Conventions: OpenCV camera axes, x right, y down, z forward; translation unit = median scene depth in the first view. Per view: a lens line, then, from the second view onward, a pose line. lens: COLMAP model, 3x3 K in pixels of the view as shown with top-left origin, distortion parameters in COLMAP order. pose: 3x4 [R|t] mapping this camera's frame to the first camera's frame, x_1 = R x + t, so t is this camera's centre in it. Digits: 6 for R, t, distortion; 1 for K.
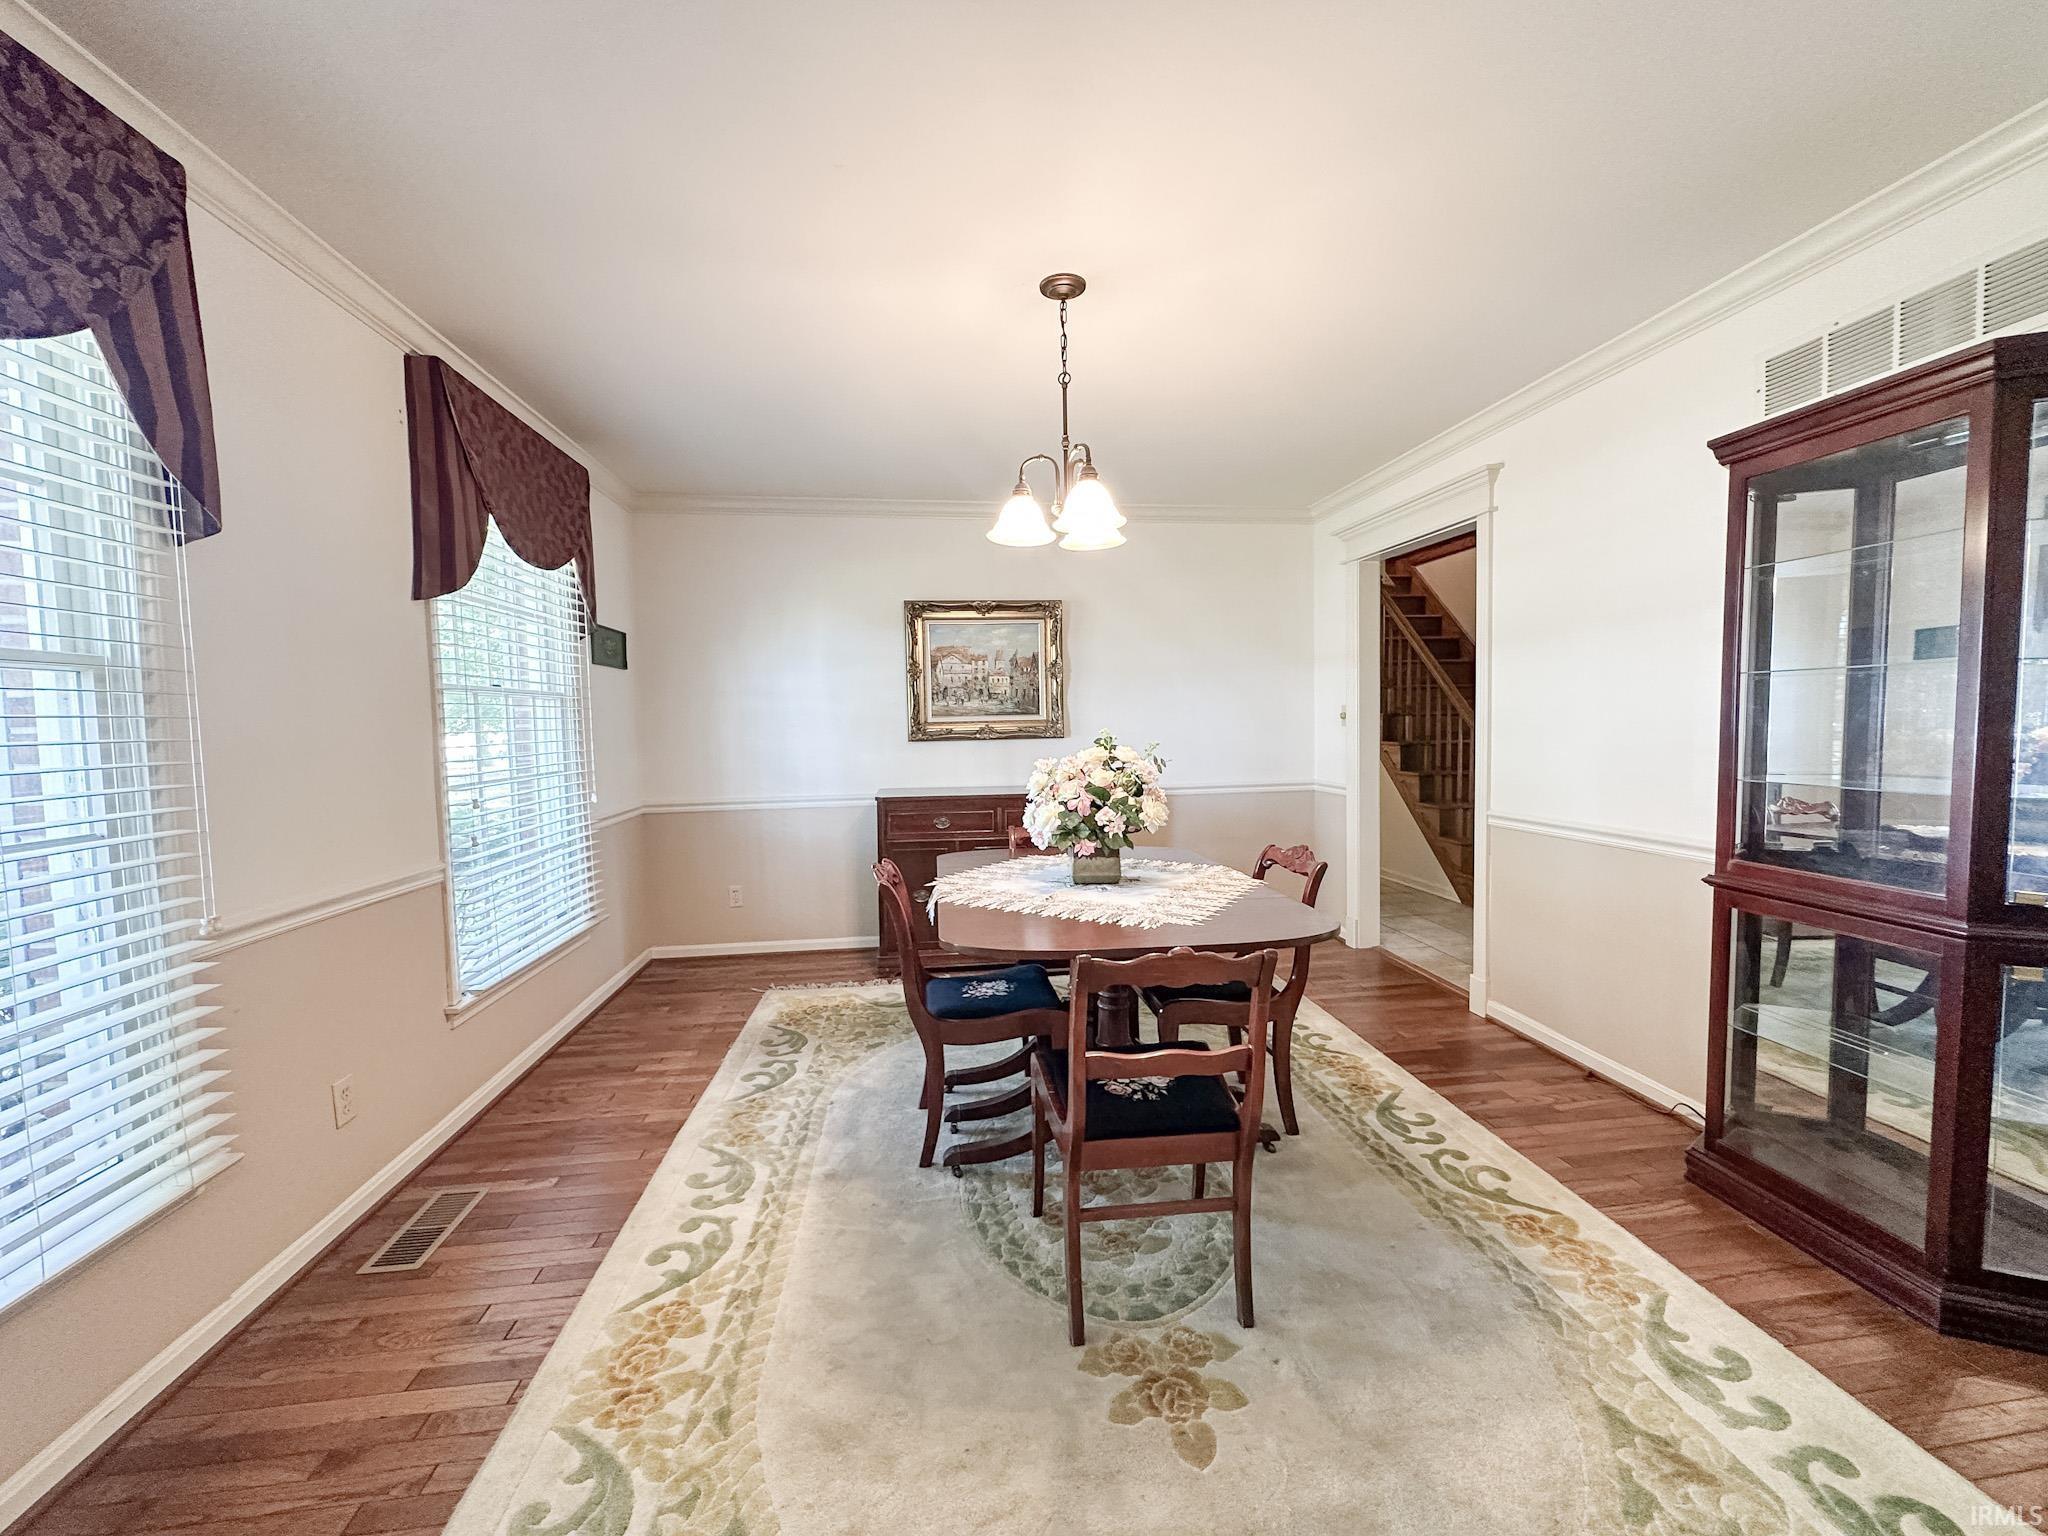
lens RADIAL K [[817.5, 0, 1028.8], [0, 817.5, 766.9], [0, 0, 1]] dist [-0.001082, -0.000251]
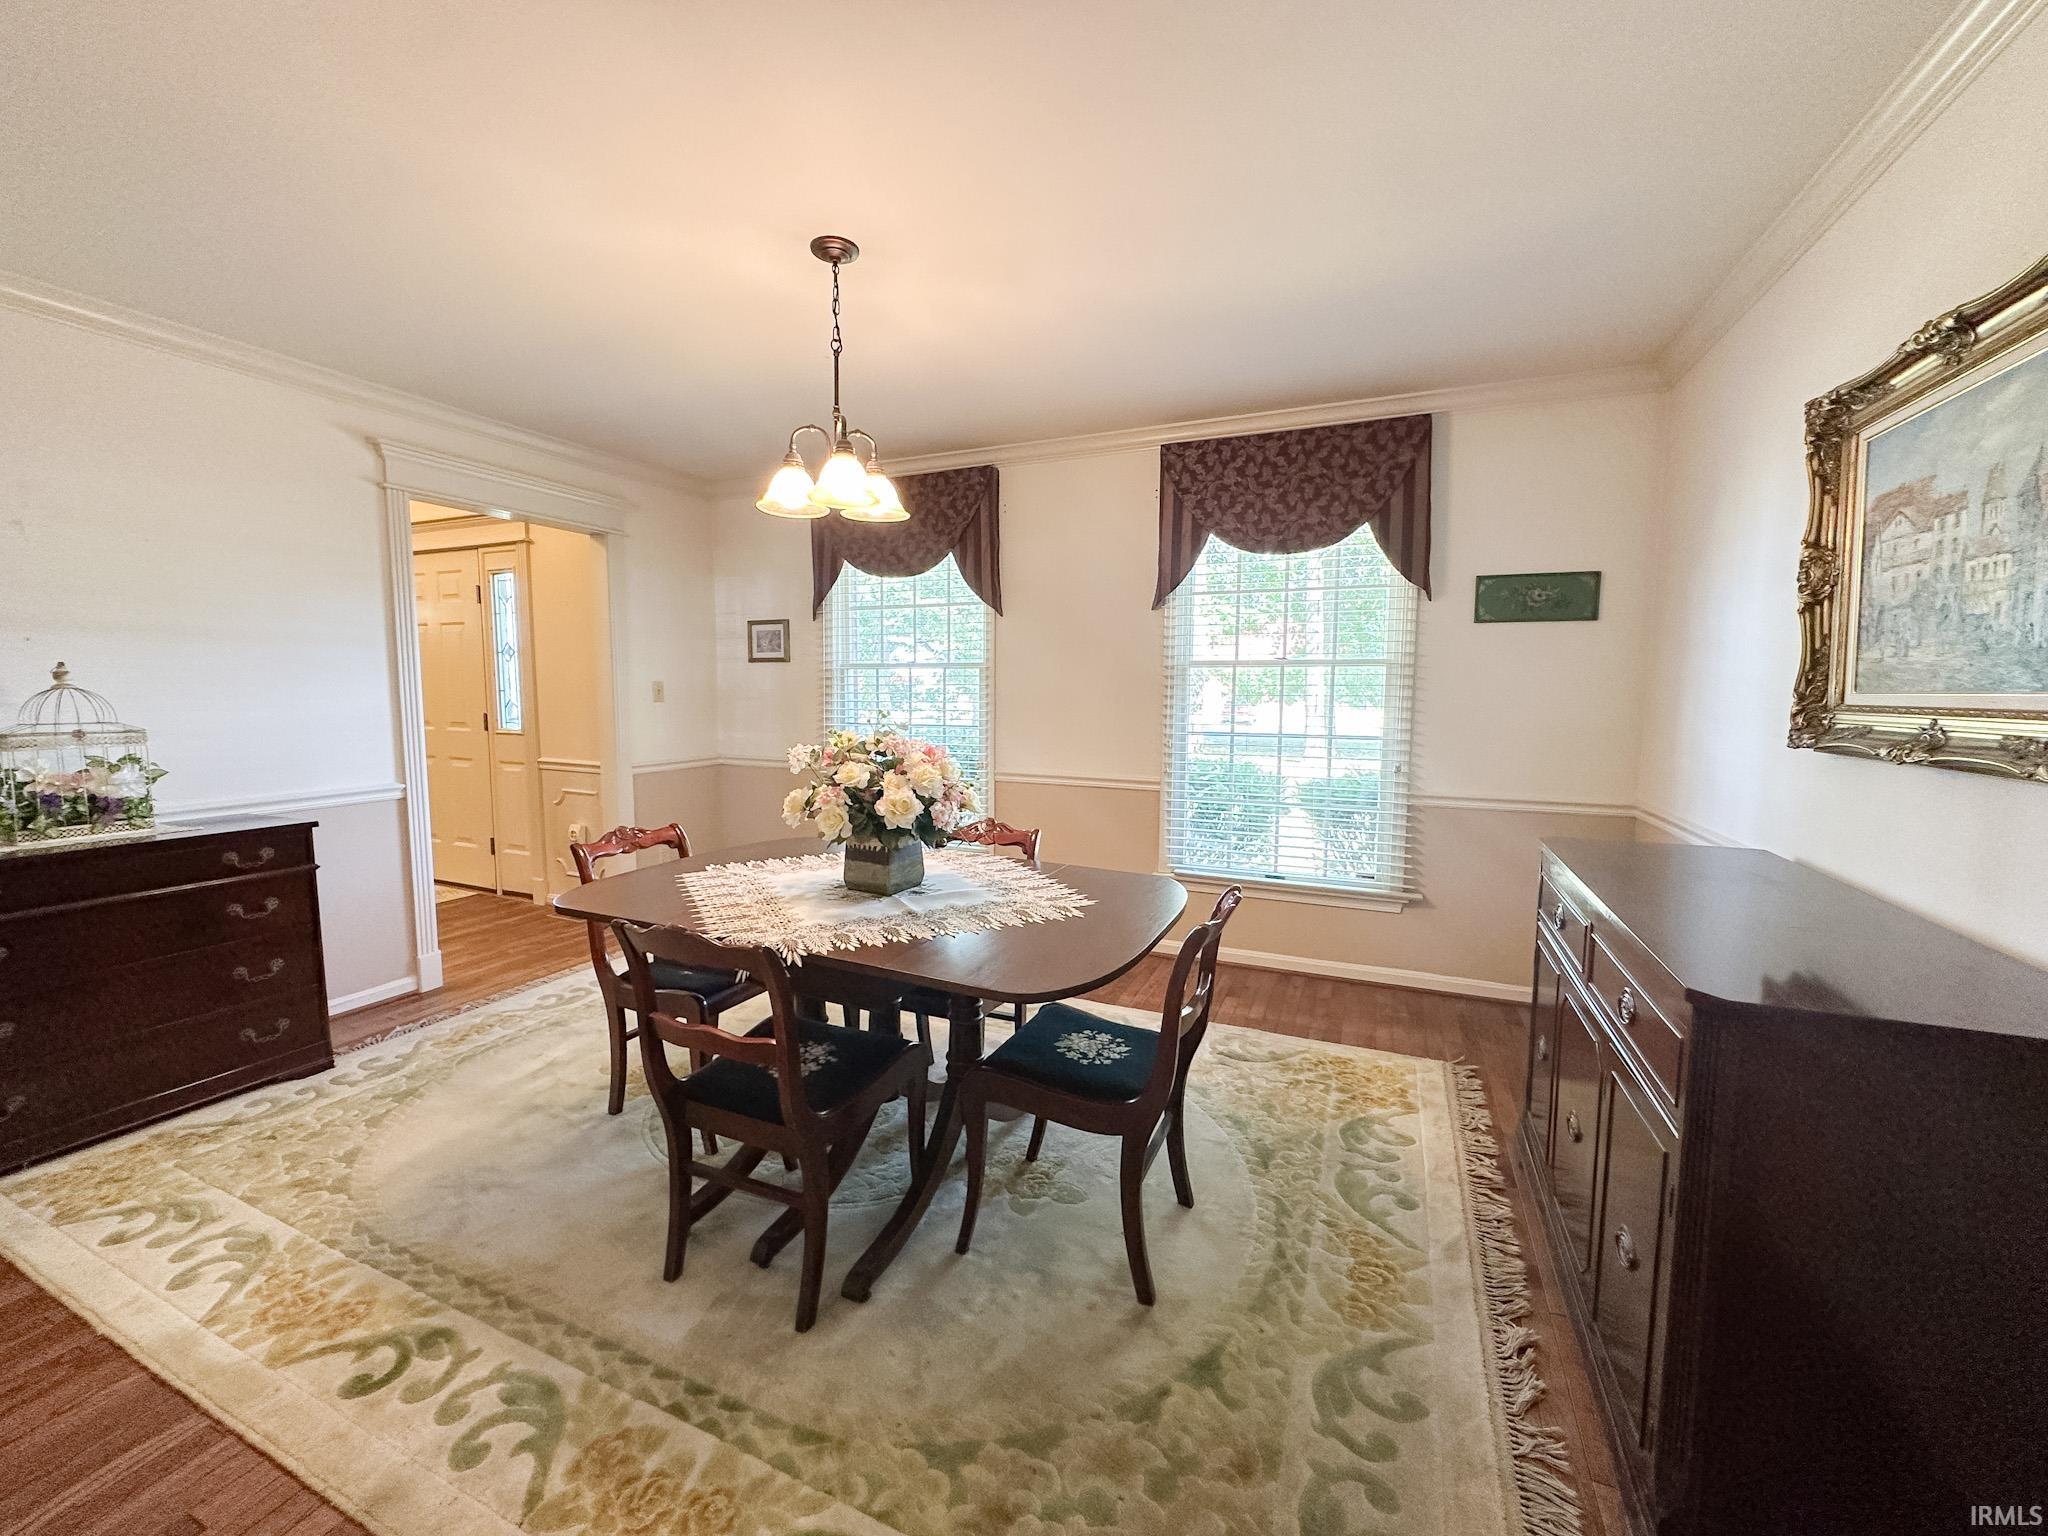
lens RADIAL K [[817.5, 0, 1028.8], [0, 817.5, 766.9], [0, 0, 1]] dist [-0.001082, -0.000251]
pose [[-0.520922, 0.100403, -0.847679, 0.808171], [-0.044440, 0.988522, 0.144395, -0.129757], [0.852447, 0.112889, -0.510481, 1.763103]]
